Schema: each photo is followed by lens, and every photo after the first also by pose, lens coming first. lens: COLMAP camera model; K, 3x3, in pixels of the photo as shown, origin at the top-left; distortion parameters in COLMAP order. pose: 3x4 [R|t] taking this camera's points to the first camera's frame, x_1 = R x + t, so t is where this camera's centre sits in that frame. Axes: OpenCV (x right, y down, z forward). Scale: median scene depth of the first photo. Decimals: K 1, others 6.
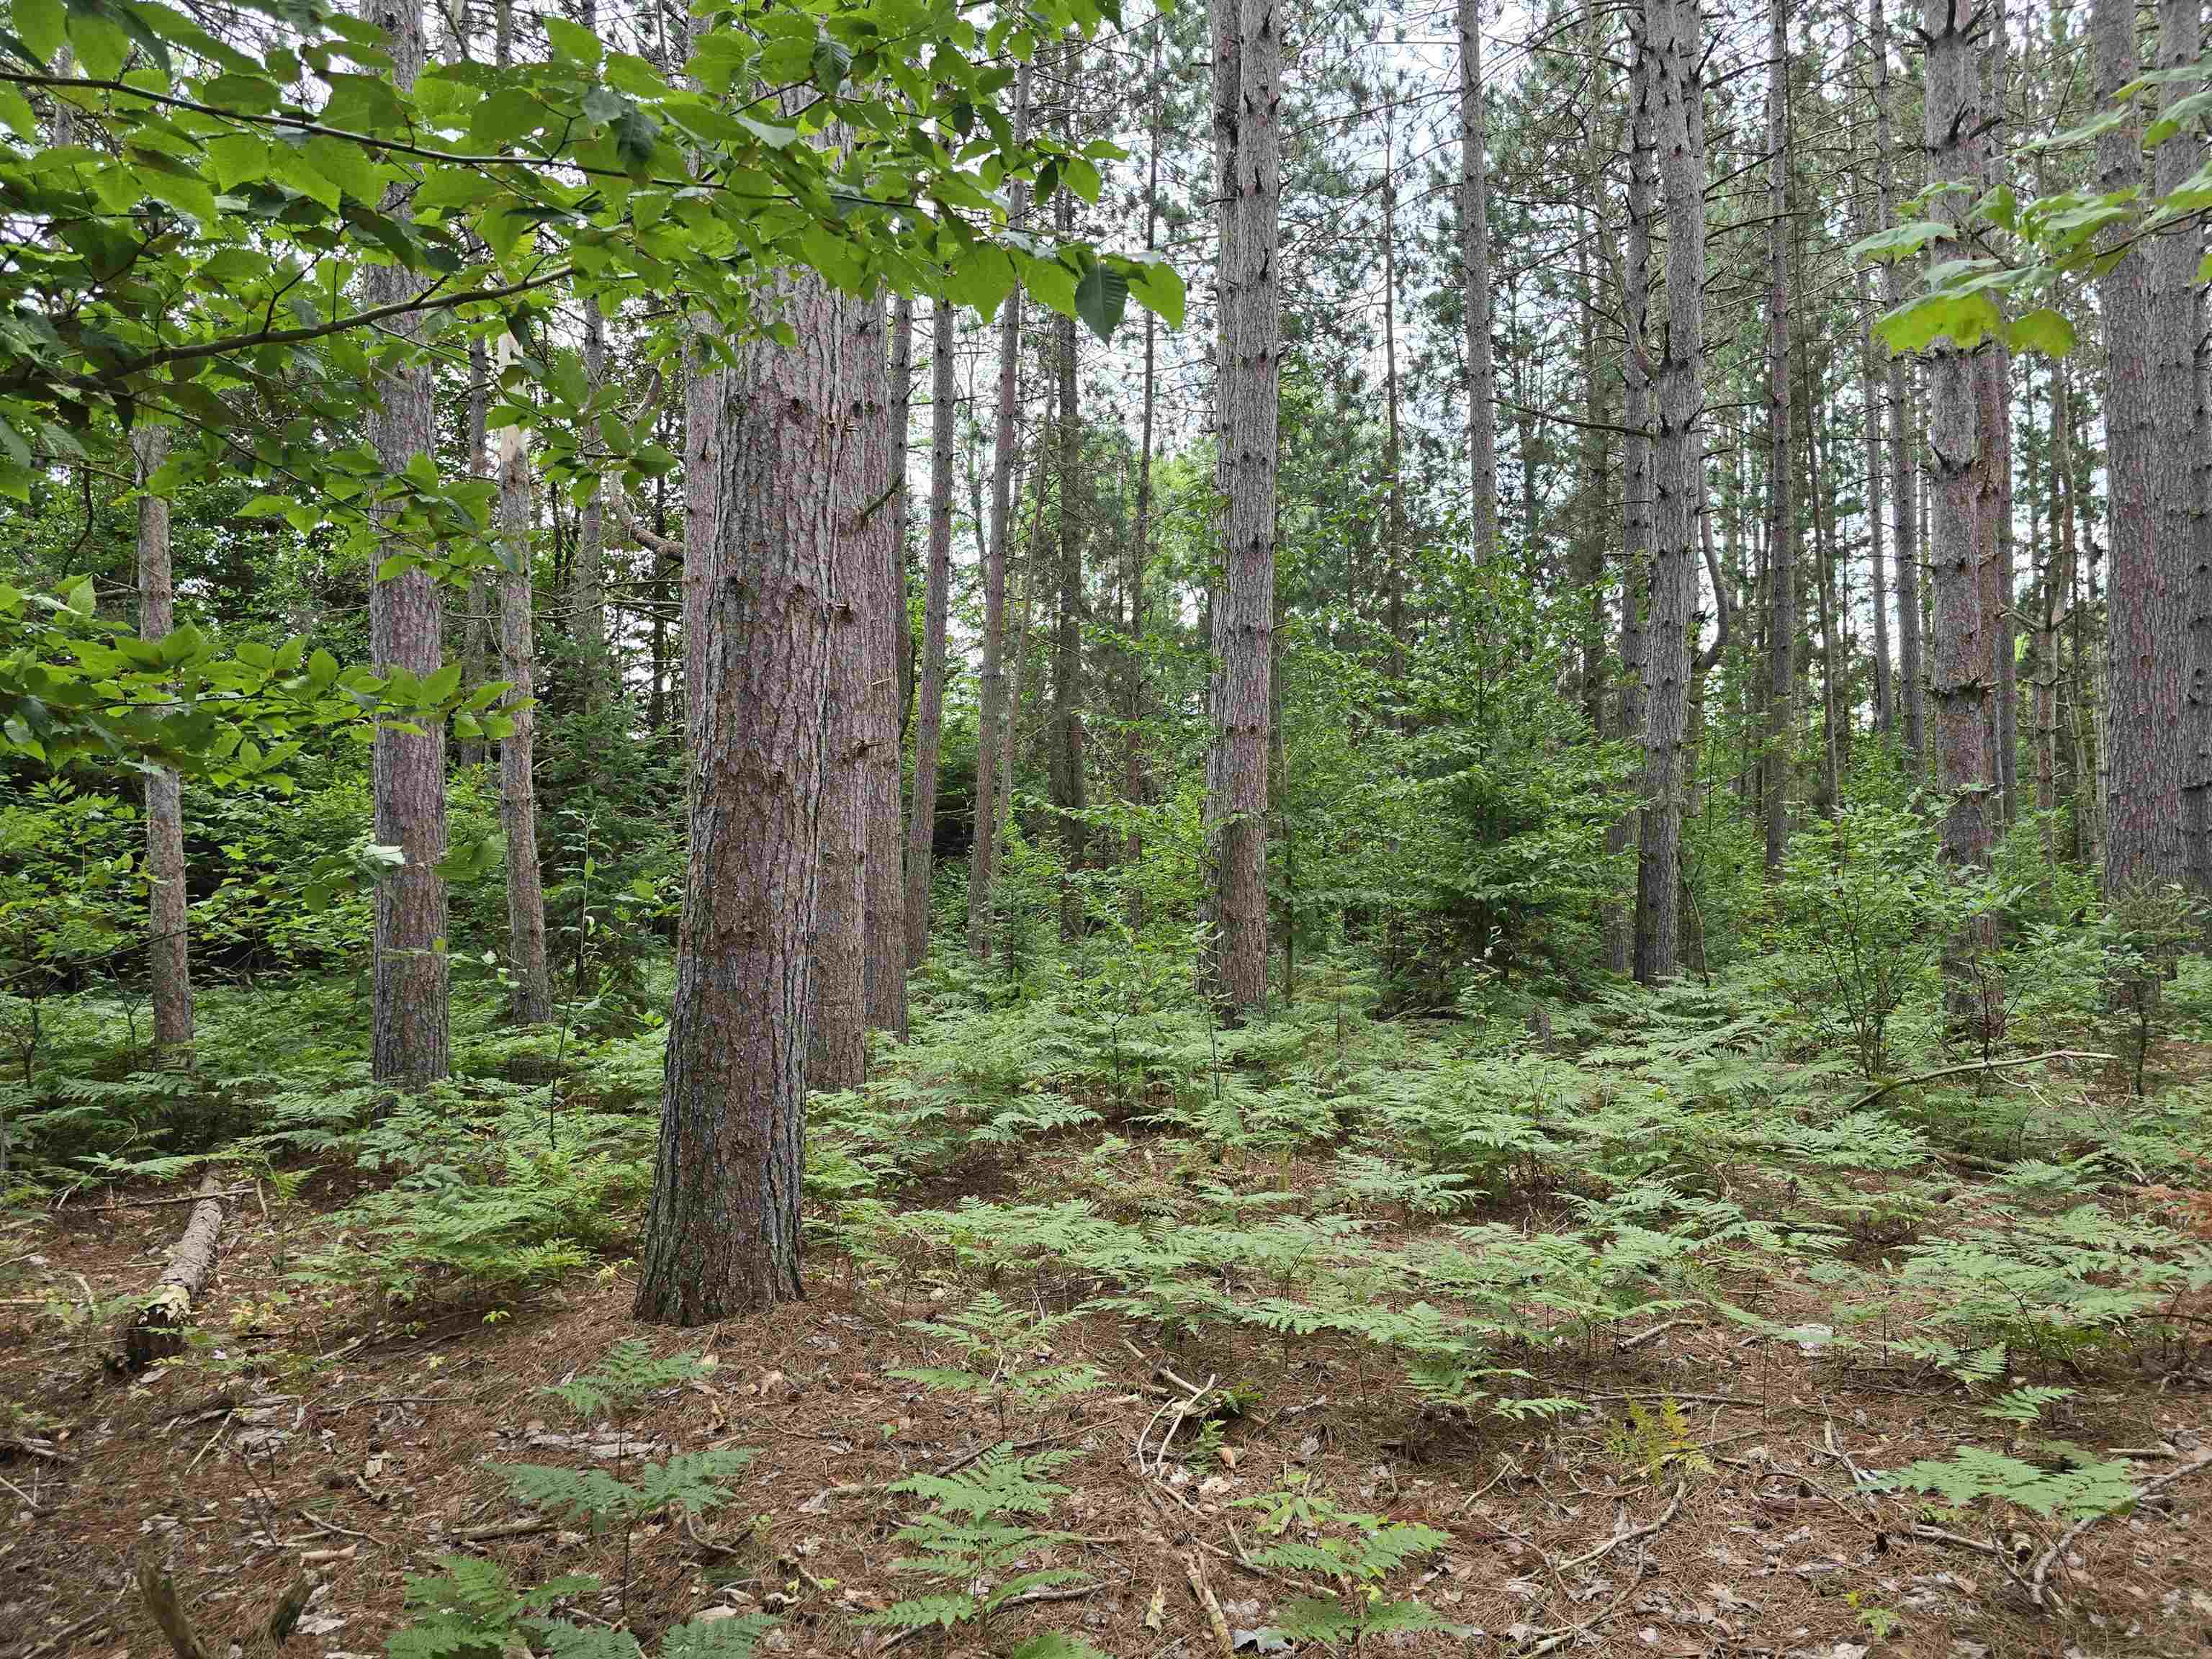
lens RADIAL K [[1508.7, 0, 1105.3], [0, 1508.7, 831.0], [0, 0, 1]] dist [0.029916, -0.021979]
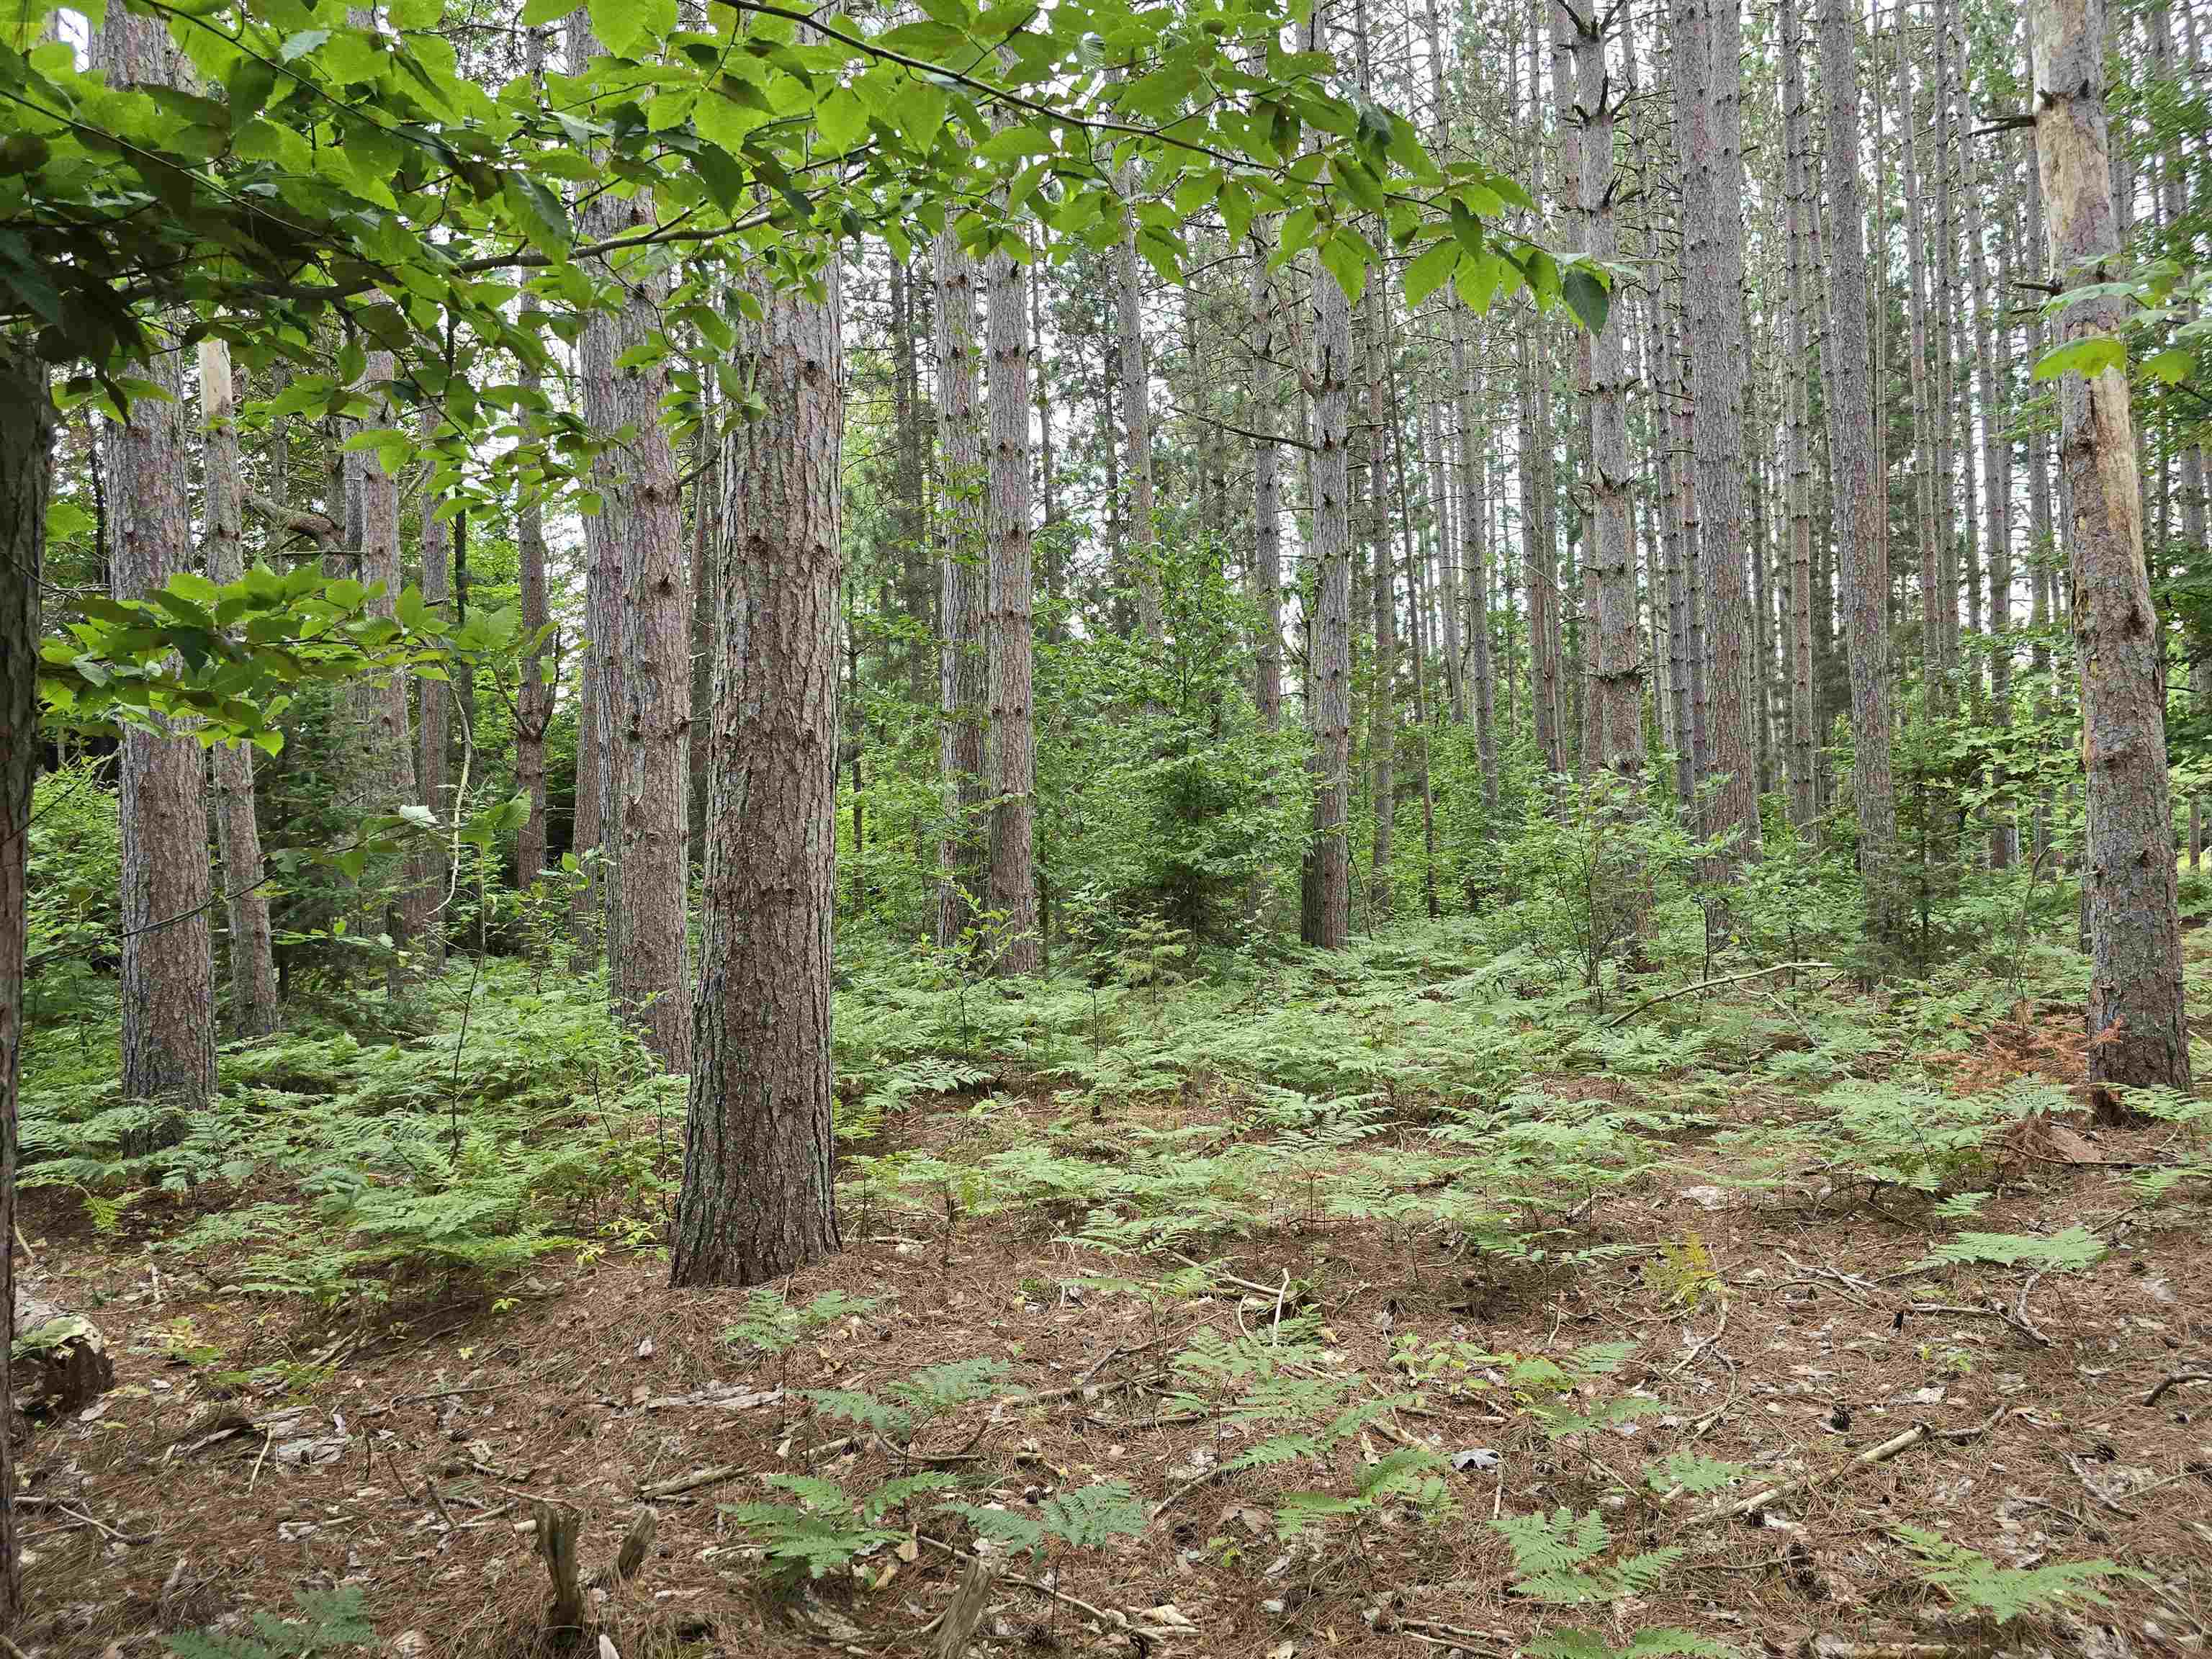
lens RADIAL K [[1508.7, 0, 1093.8], [0, 1508.7, 829.7], [0, 0, 1]] dist [0.029916, -0.021979]
pose [[0.961261, -0.022272, 0.274740, -0.308893], [0.022720, 0.999741, 0.001554, 0.029732], [-0.274703, 0.004748, 0.961517, -0.019850]]
